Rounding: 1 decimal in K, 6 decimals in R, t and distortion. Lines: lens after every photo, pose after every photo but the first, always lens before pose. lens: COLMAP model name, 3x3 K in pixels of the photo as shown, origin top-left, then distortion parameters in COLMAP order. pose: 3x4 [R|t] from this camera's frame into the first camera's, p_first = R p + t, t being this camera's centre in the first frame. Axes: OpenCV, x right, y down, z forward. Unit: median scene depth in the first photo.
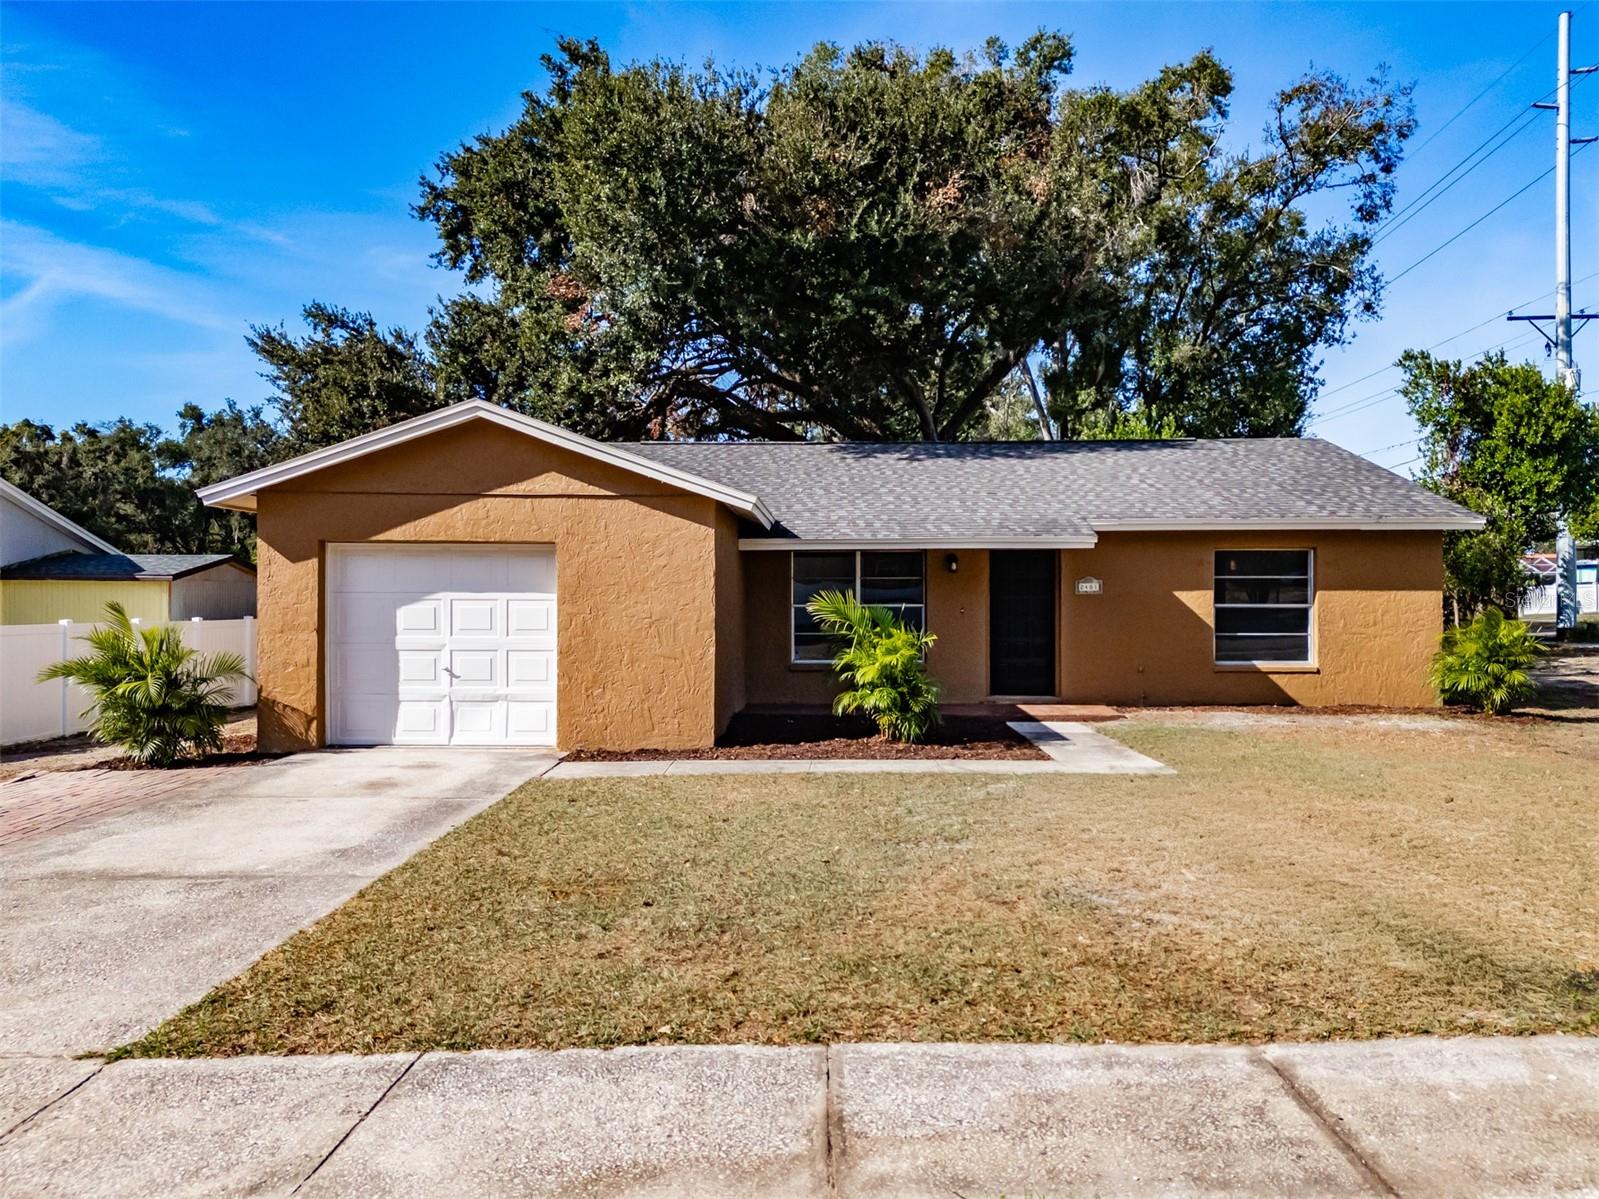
lens RADIAL K [[1179.8, 0, 799.5], [0, 1179.8, 599.5], [0, 0, 1]] dist [0.082120, -0.078687]
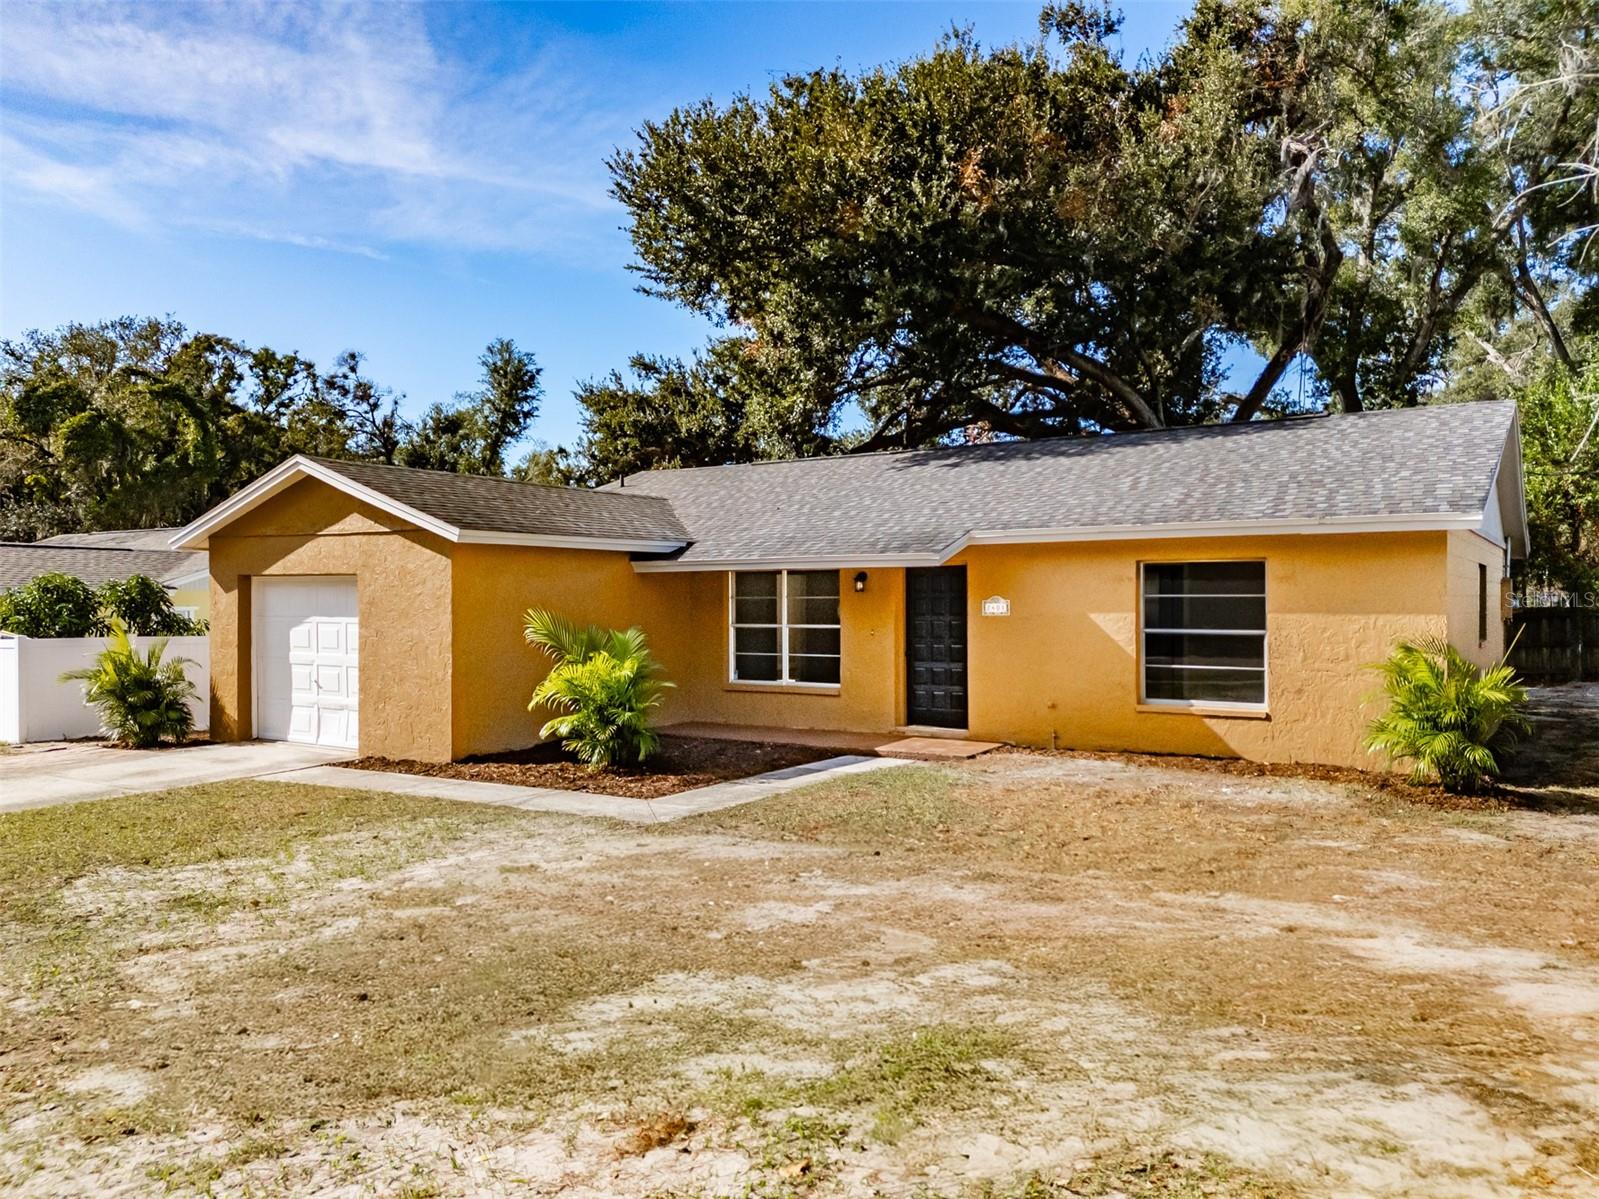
lens RADIAL K [[1179.8, 0, 799.5], [0, 1179.8, 599.5], [0, 0, 1]] dist [0.082120, -0.078687]
pose [[0.849935, -0.000970, -0.526887, 0.583415], [0.002269, 0.999996, 0.001820, -0.018682], [0.526883, -0.002743, 0.849934, 0.182828]]
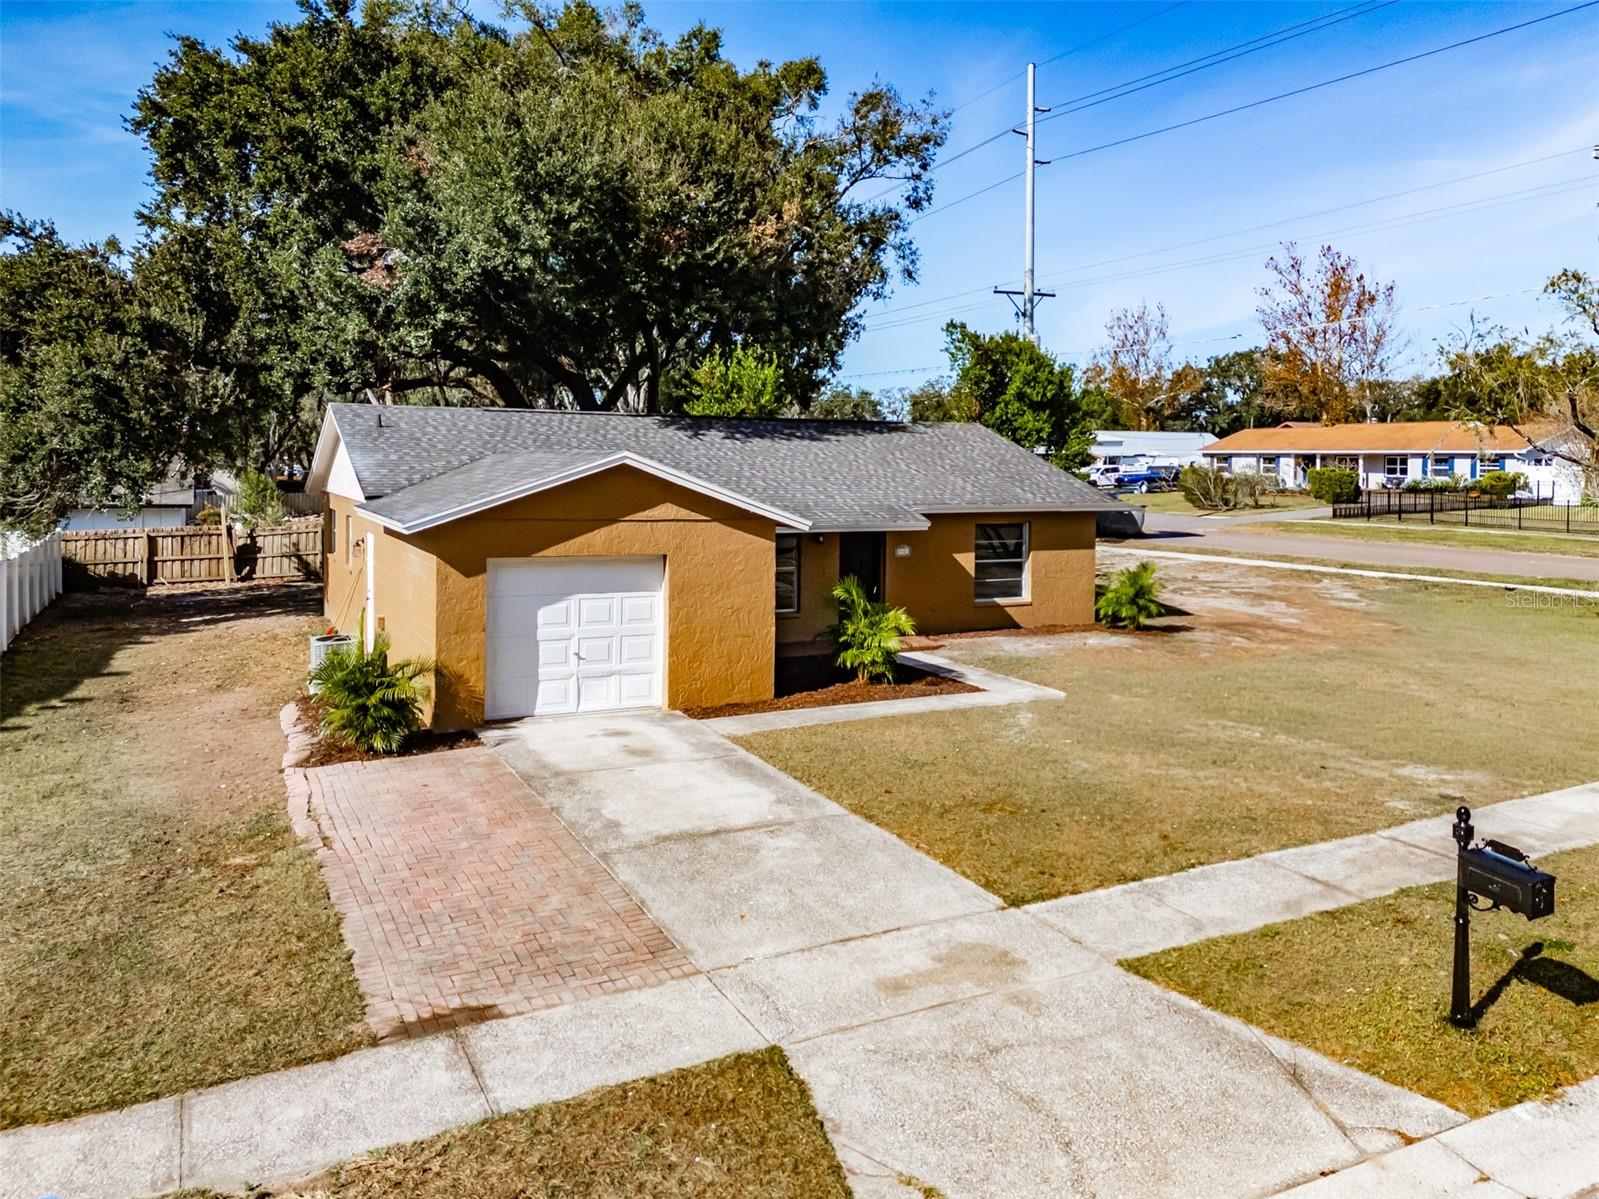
lens RADIAL K [[1230.8, 0, 802.7], [0, 1230.8, 496.0], [0, 0, 1]] dist [0.072405, -0.064996]
pose [[0.879440, -0.005017, 0.475983, -0.554640], [-0.012489, 0.999357, 0.033609, -0.123267], [-0.475846, -0.035502, 0.878812, -0.218291]]
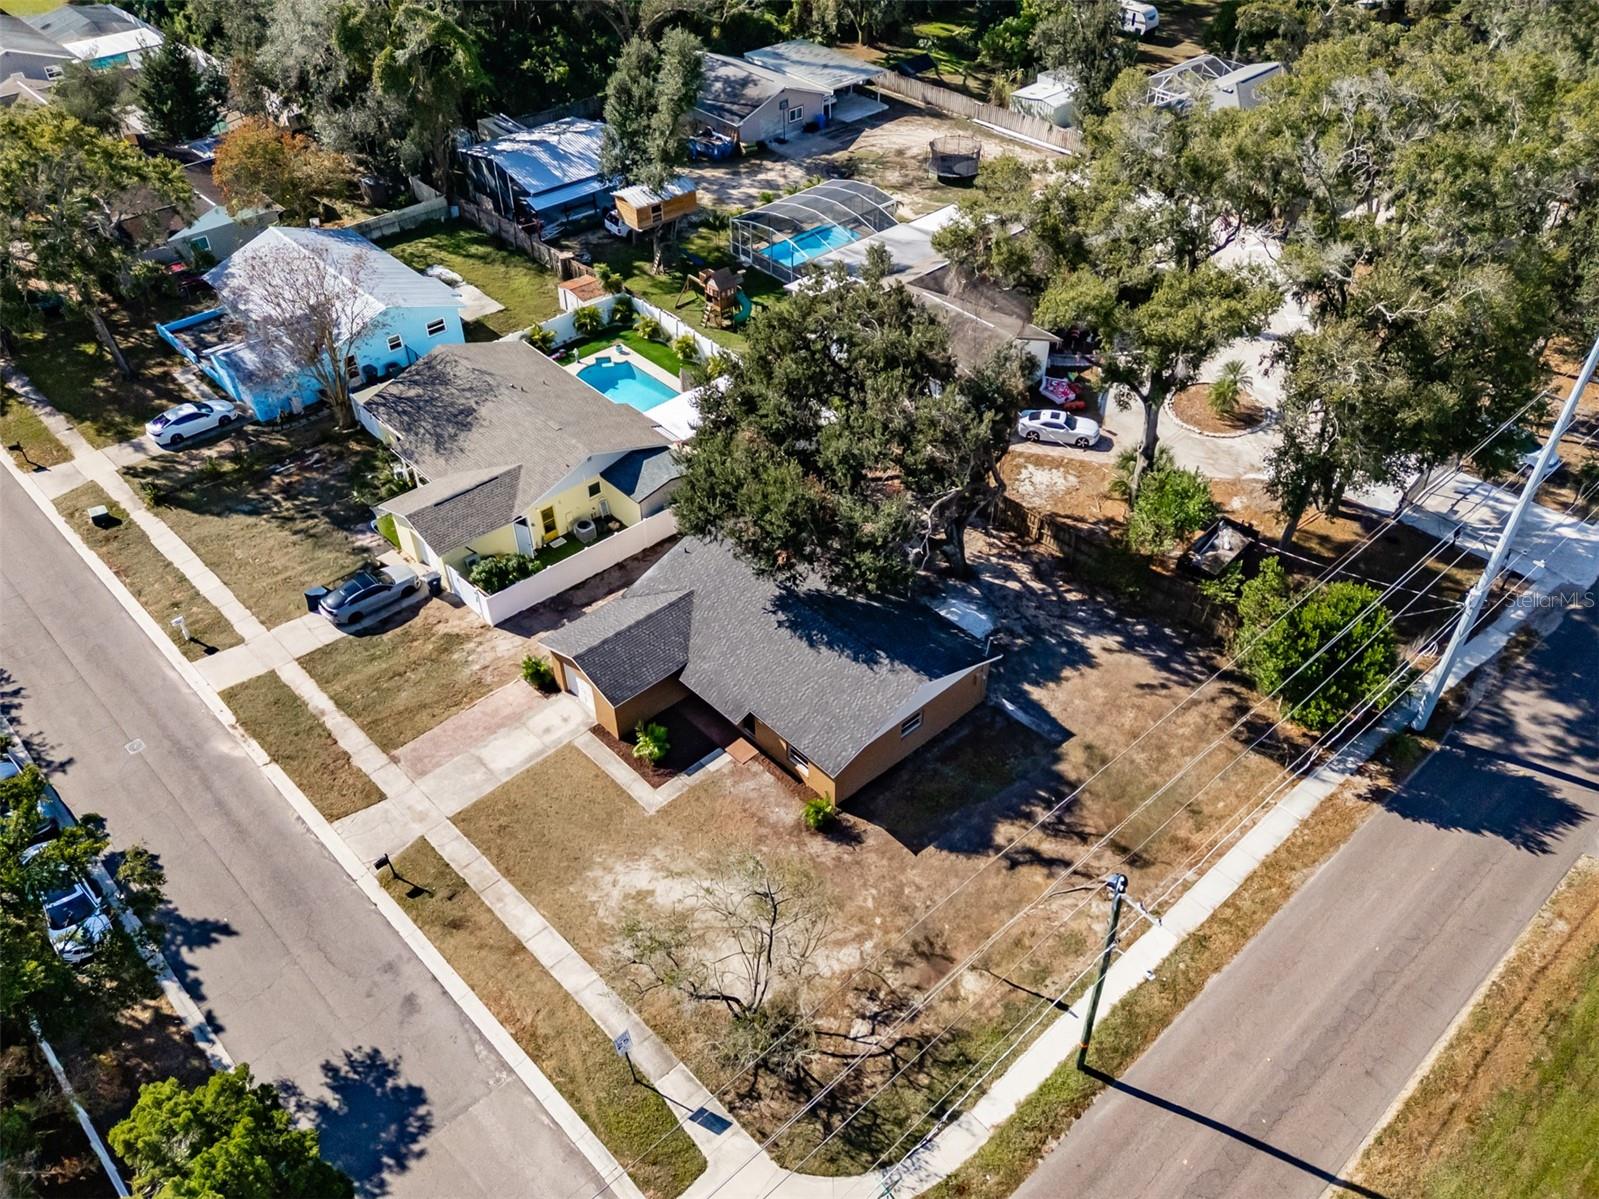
lens RADIAL K [[1267.3, 0, 811.6], [0, 1267.3, 627.4], [0, 0, 1]] dist [0.066002, 0.000305]
pose [[0.707209, 0.477138, -0.521723, 1.989963], [-0.003815, 0.740499, 0.672046, -2.474605], [0.706995, -0.473286, 0.525508, -0.554096]]
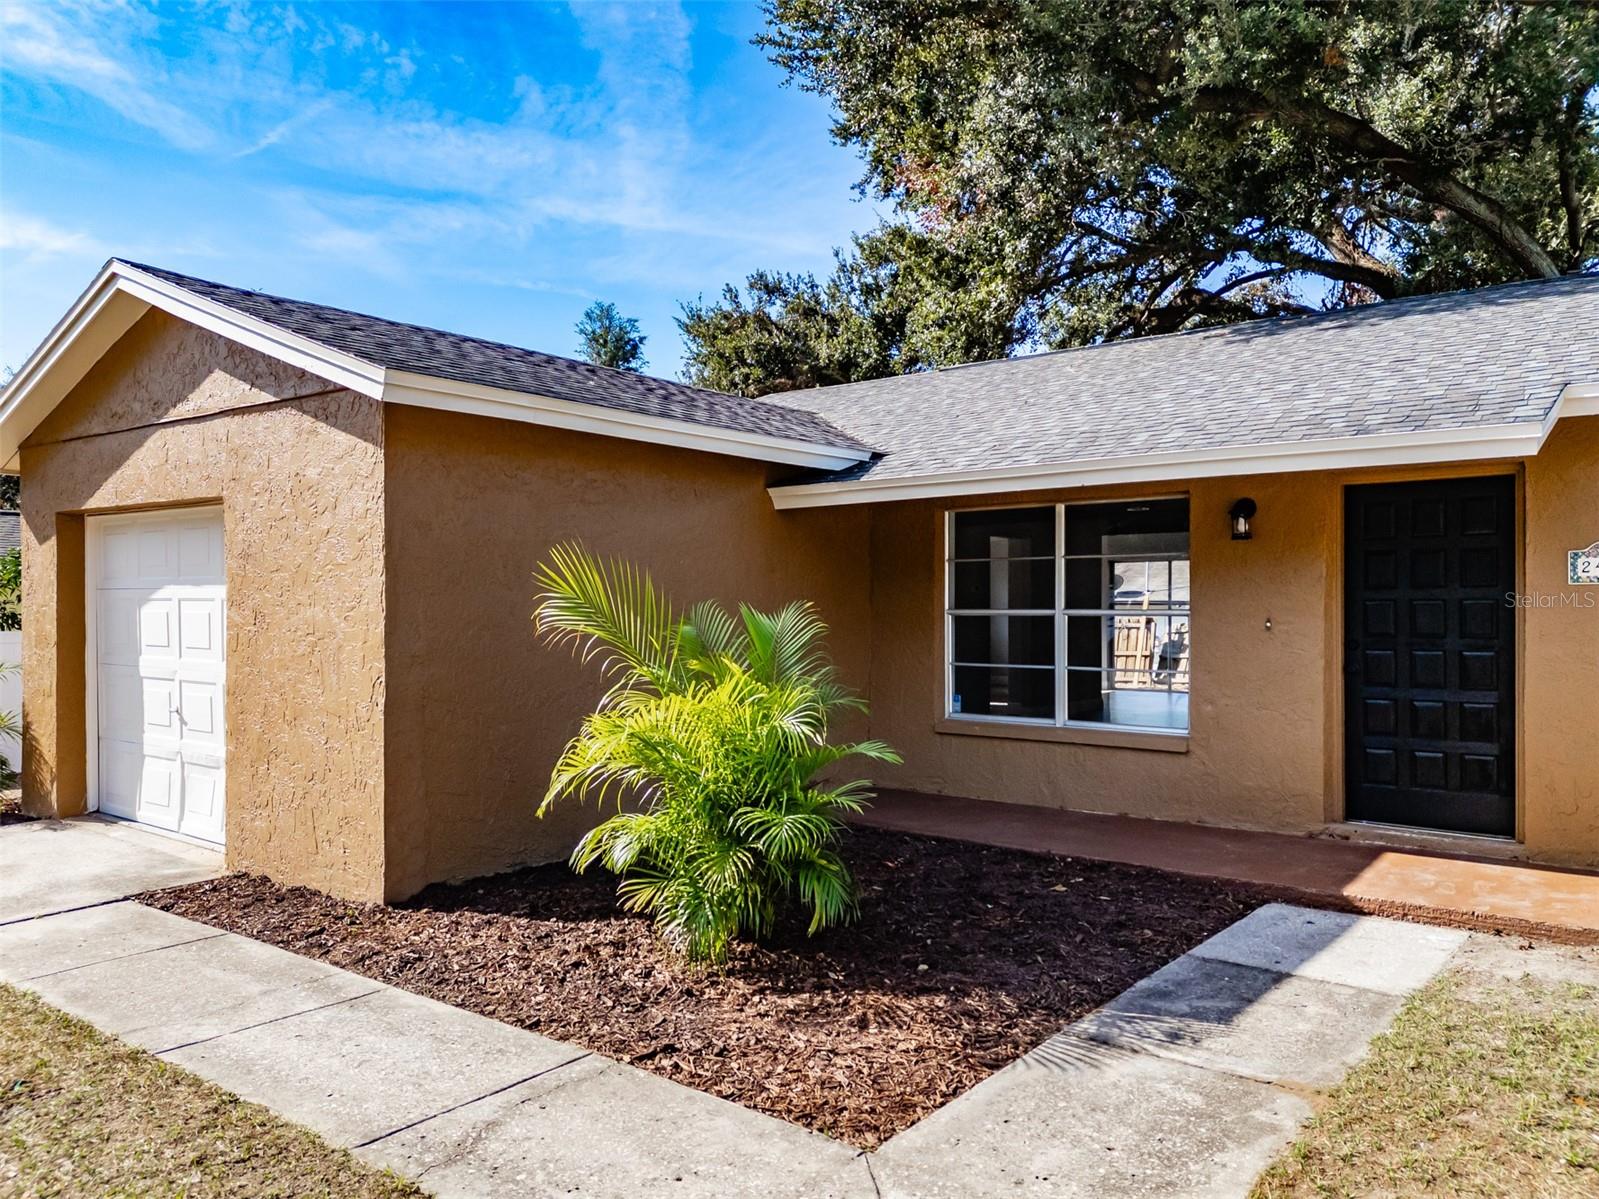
lens RADIAL K [[1179.8, 0, 799.5], [0, 1179.8, 599.5], [0, 0, 1]] dist [0.082120, -0.078687]
pose [[0.798987, -0.000583, -0.601347, 0.270199], [-0.000665, 0.999998, -0.001853, 0.001037], [0.601347, 0.001881, 0.798985, 0.537104]]
